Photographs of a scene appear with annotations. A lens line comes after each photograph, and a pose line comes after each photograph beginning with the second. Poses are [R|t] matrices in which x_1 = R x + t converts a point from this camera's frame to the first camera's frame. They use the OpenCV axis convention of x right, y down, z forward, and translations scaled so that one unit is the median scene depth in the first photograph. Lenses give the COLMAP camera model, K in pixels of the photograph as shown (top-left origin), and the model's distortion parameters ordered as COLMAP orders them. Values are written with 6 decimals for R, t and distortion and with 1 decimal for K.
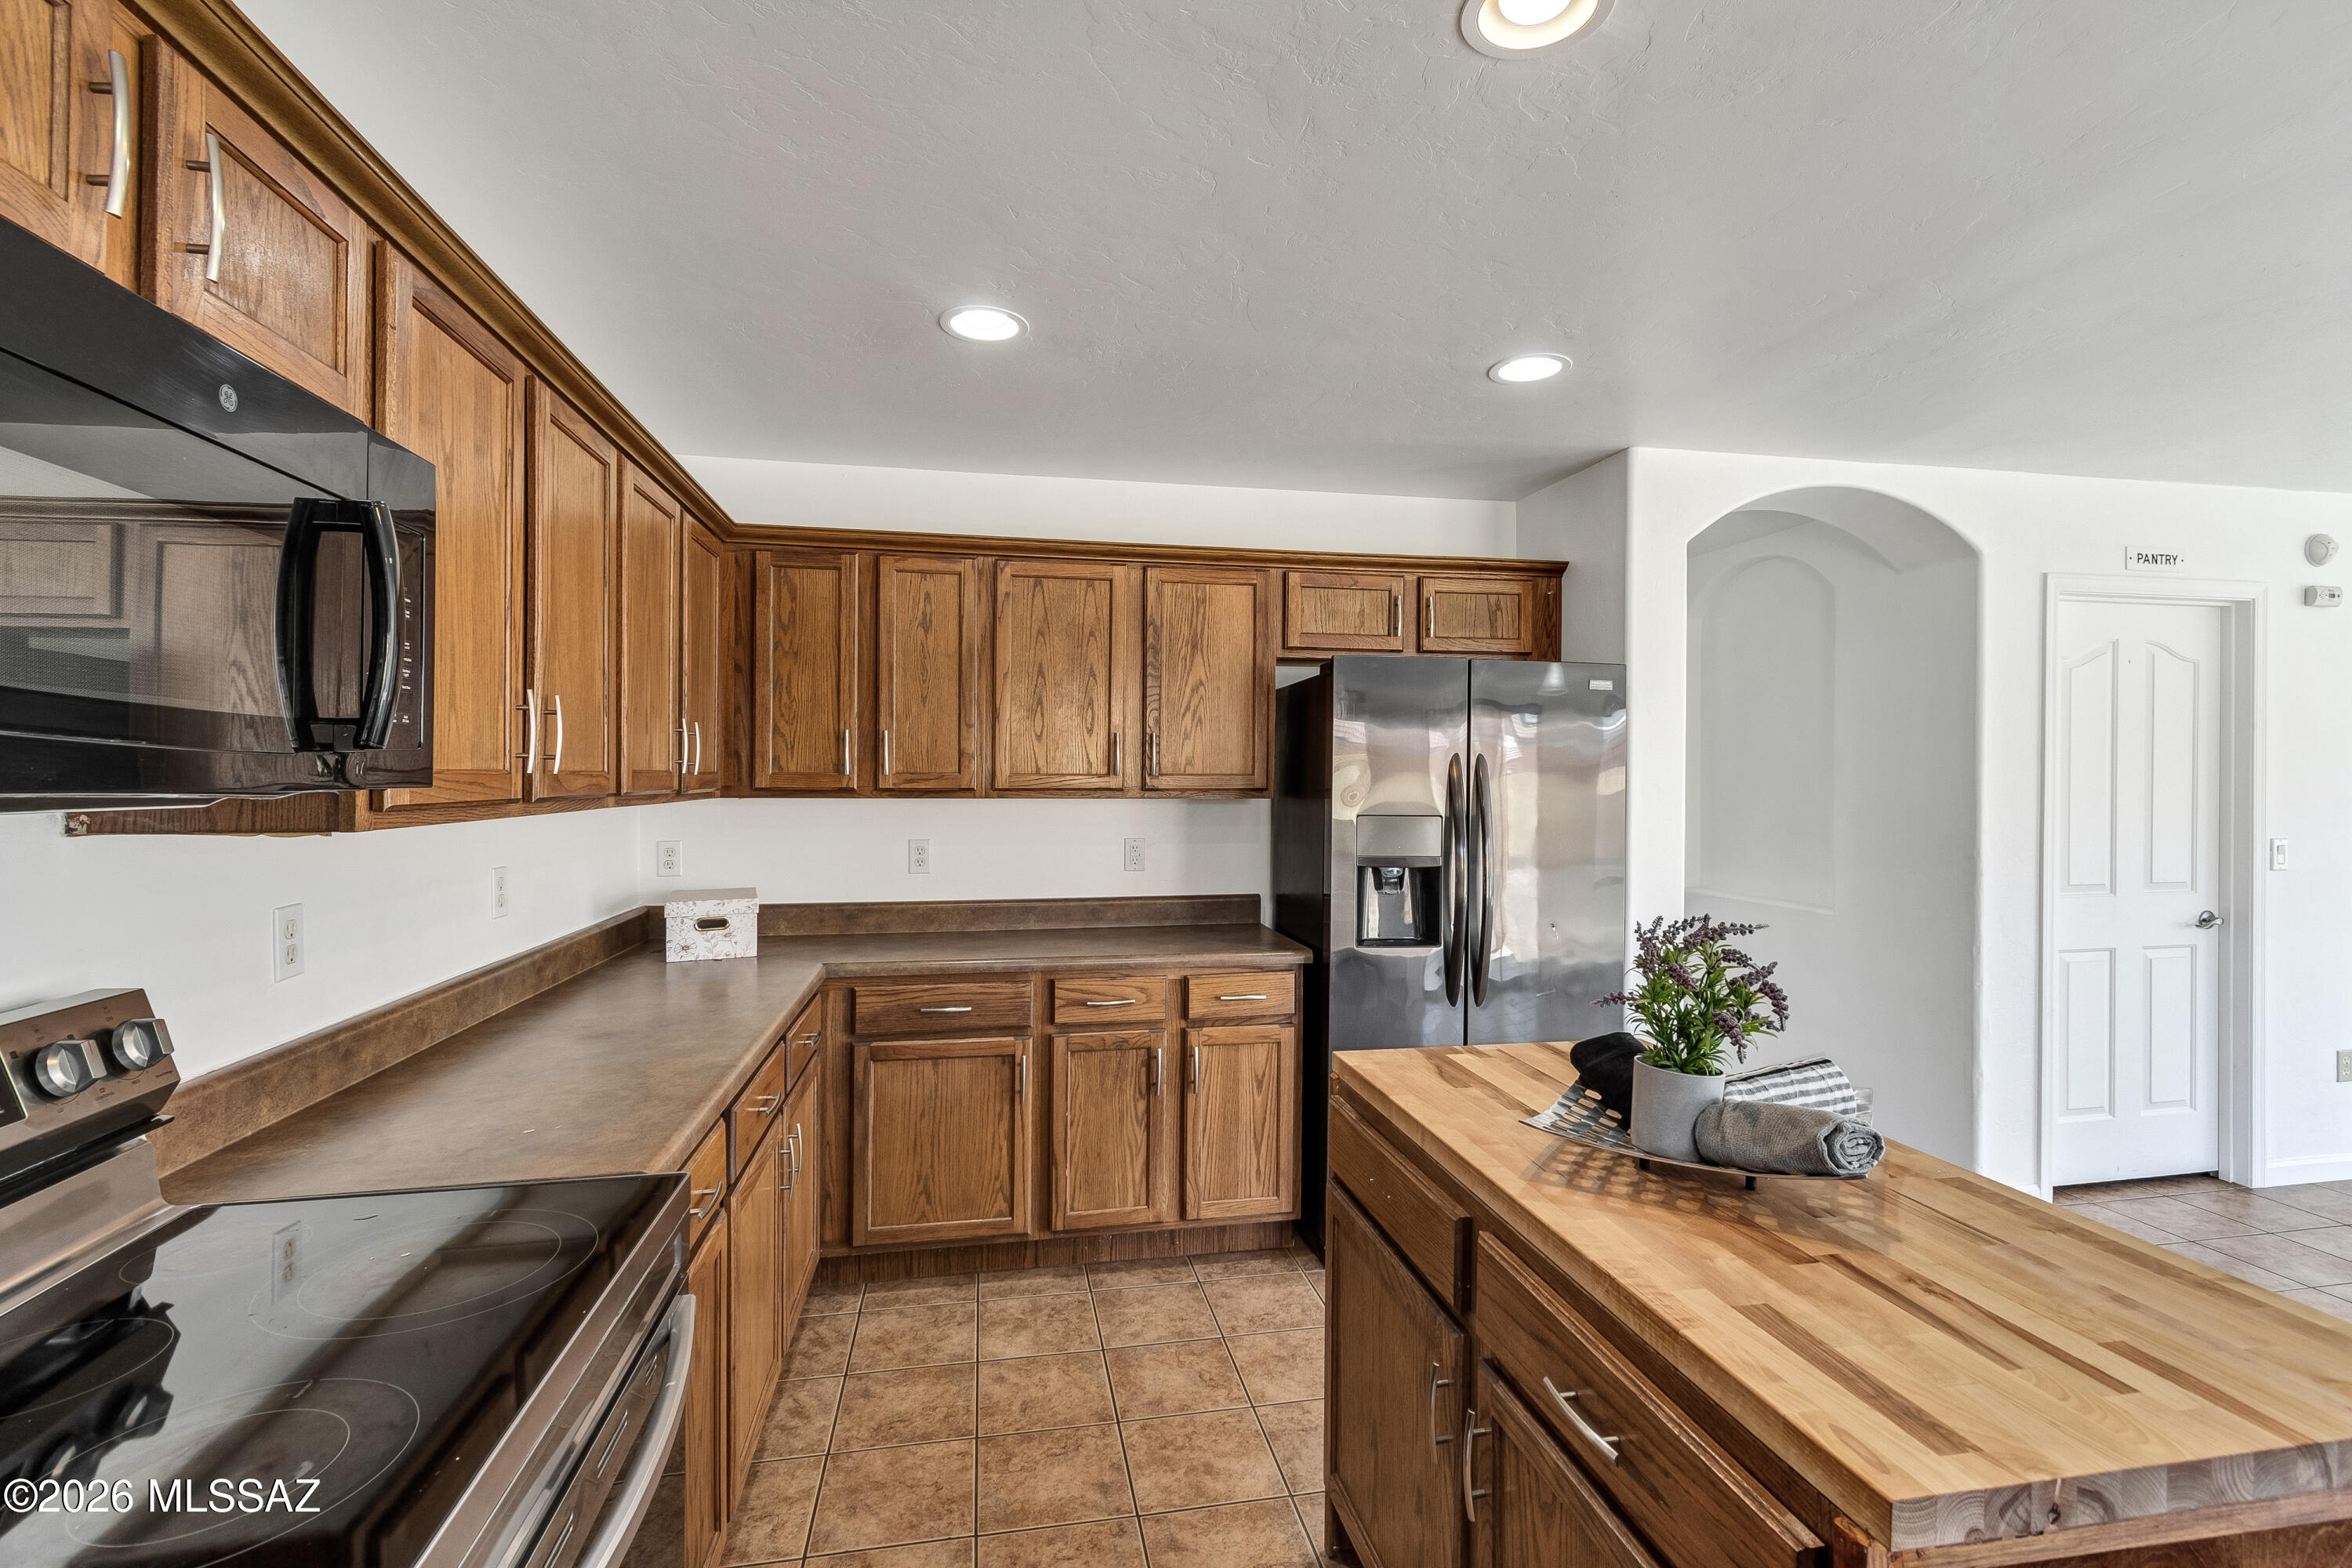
lens RADIAL K [[1066.6, 0, 1186.7], [0, 1066.6, 787.1], [0, 0, 1]] dist [0.004873, 0.000448]
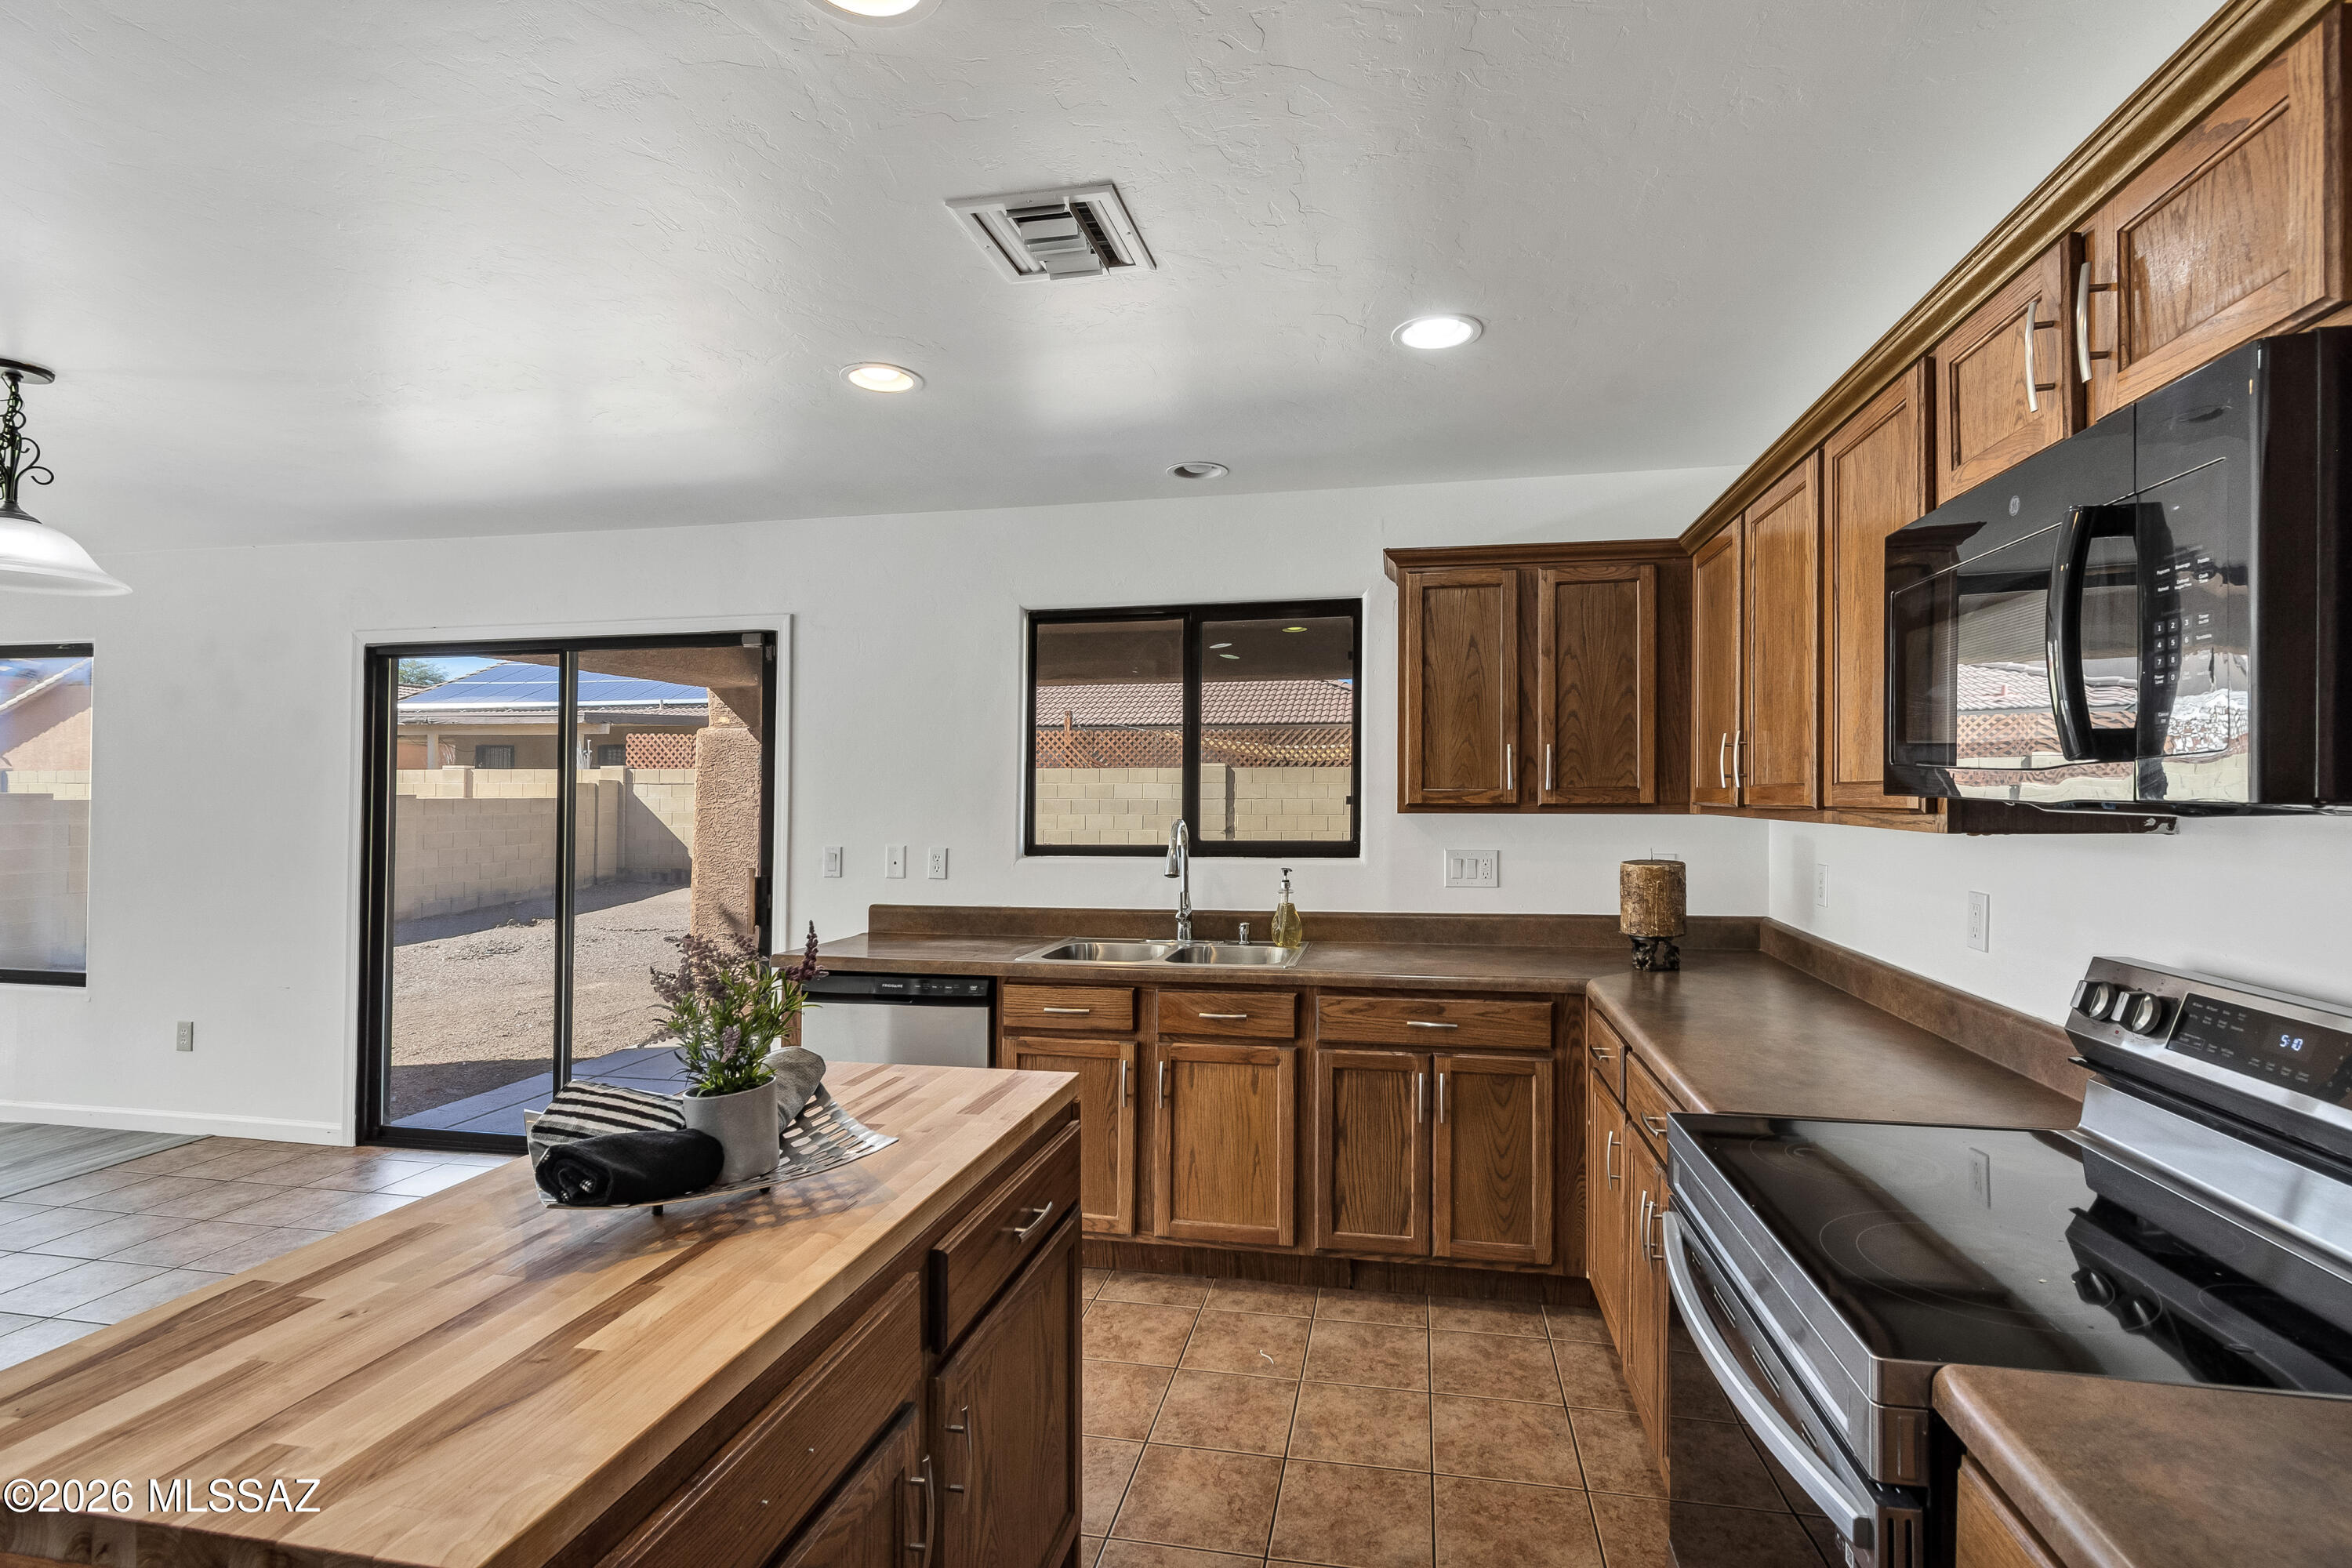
lens RADIAL K [[1079.7, 0, 1189.9], [0, 1079.7, 783.3], [0, 0, 1]] dist [0.002091, -0.000746]
pose [[-0.925619, 0.003480, 0.378440, -0.134239], [0.004124, 0.999991, 0.000893, -0.007537], [-0.378434, 0.002387, -0.925625, 0.767686]]
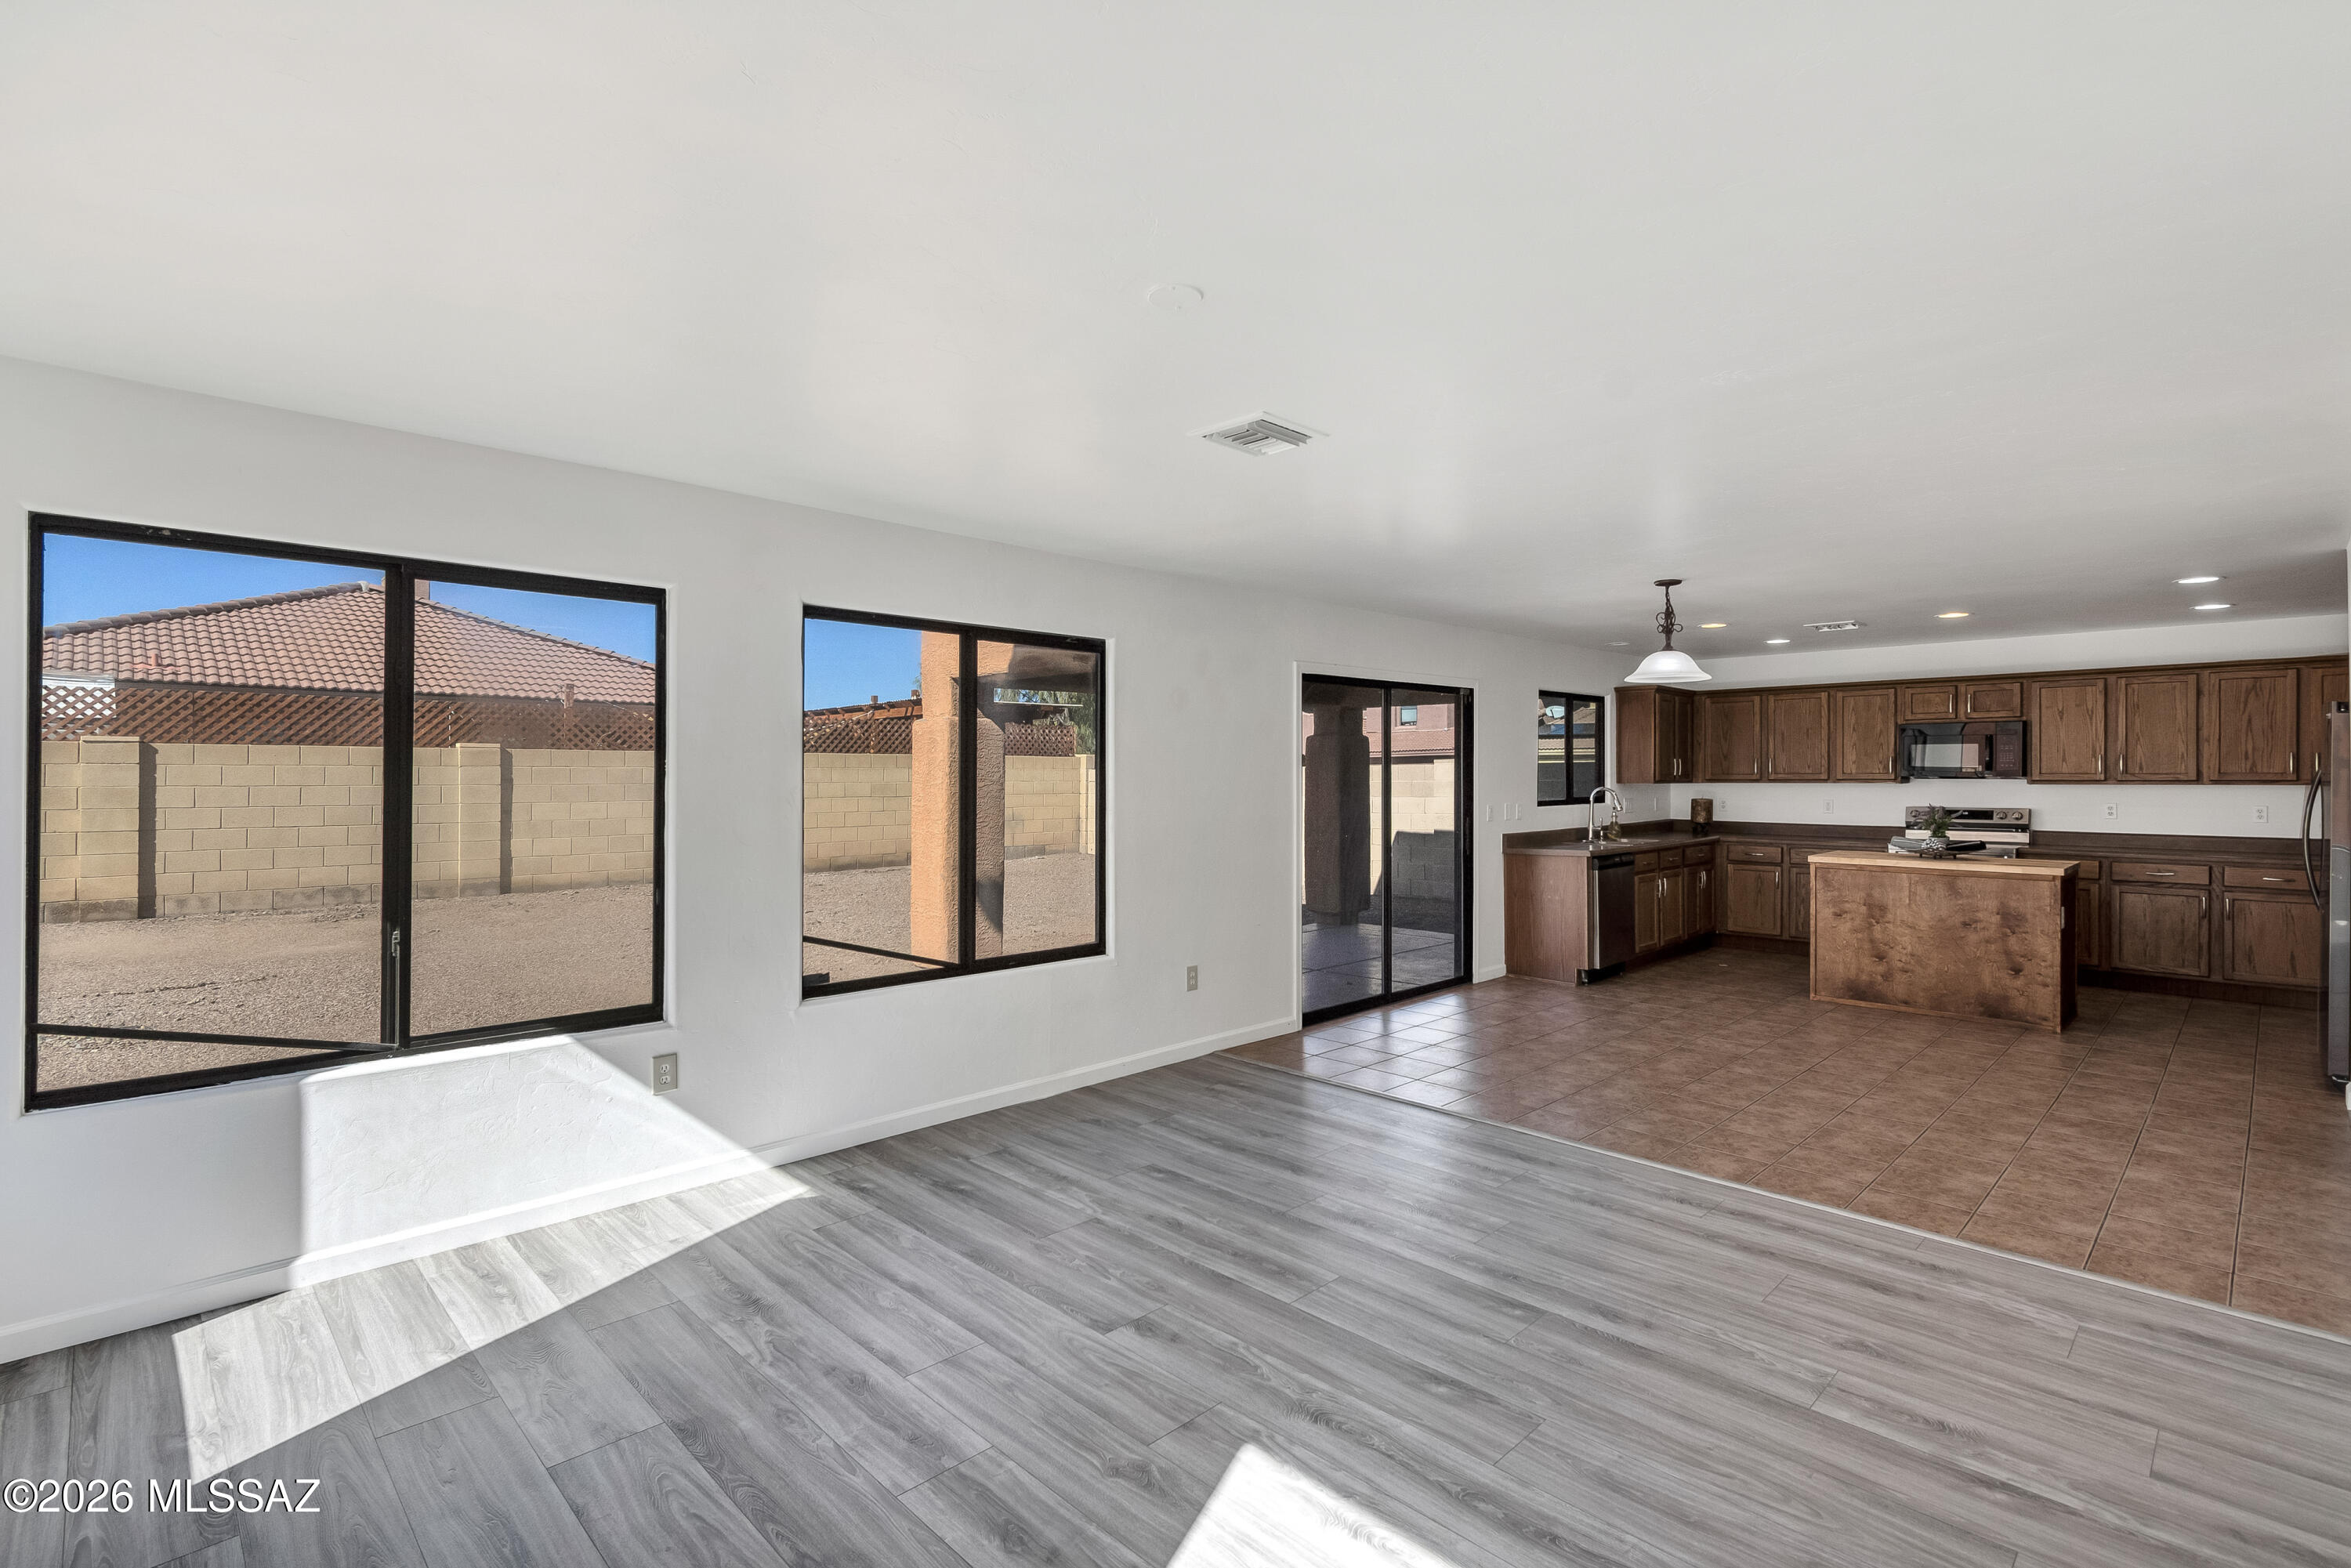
lens RADIAL K [[1099.1, 0, 1185.4], [0, 1099.1, 774.1], [0, 0, 1]] dist [0.013608, -0.006618]
pose [[-0.832362, 0.000314, -0.554232, 2.594484], [-0.003952, 0.999971, 0.006501, -0.015099], [0.554218, 0.007602, -0.832337, 1.402084]]
